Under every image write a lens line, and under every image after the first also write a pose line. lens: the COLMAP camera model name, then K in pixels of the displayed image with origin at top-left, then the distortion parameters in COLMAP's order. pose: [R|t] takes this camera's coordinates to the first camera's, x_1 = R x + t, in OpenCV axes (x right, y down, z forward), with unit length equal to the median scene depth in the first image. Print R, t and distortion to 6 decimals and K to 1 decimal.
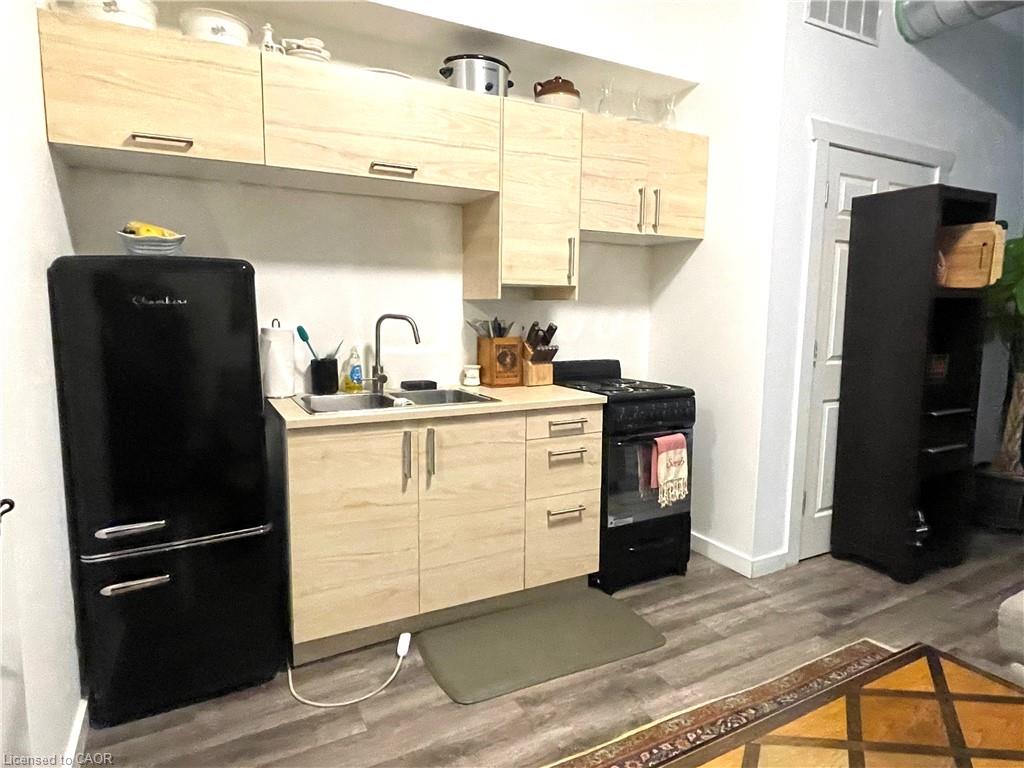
lens RADIAL K [[602.5, 0, 512.9], [0, 602.5, 381.9], [0, 0, 1]] dist [-0.001362, -0.005180]
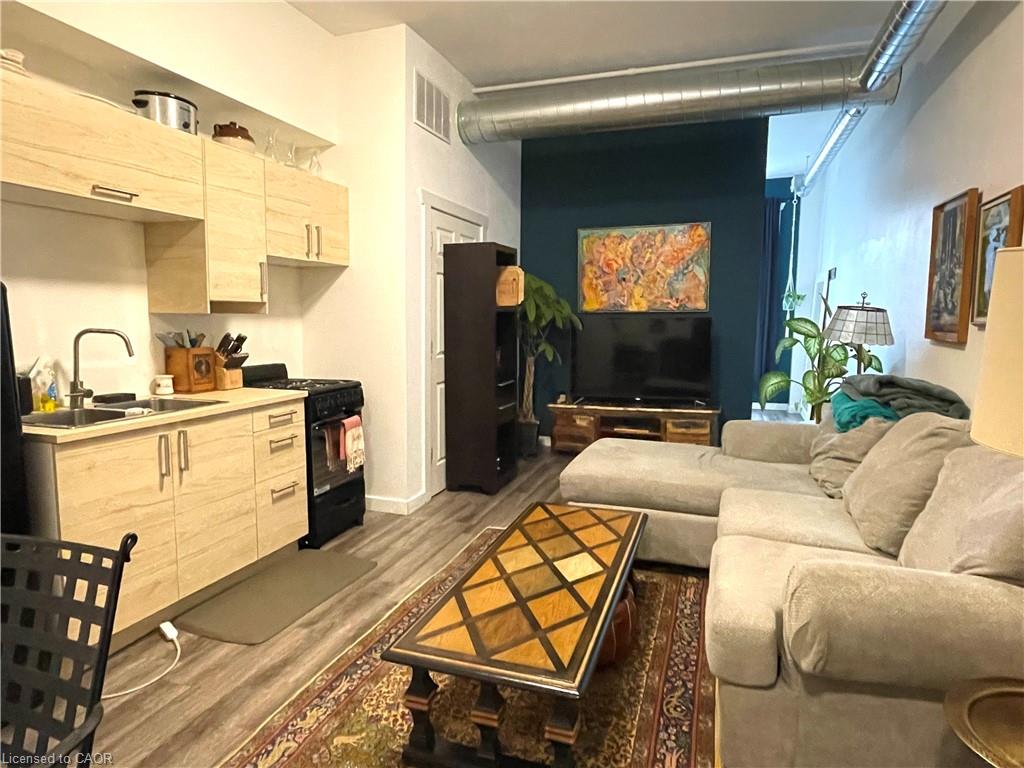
lens RADIAL K [[602.5, 0, 512.9], [0, 602.5, 381.9], [0, 0, 1]] dist [-0.001362, -0.005180]
pose [[0.734509, -0.077395, 0.674171, -0.357733], [0.082257, 0.996304, 0.024758, 0.008794], [-0.673595, 0.037270, 0.738160, -0.205937]]
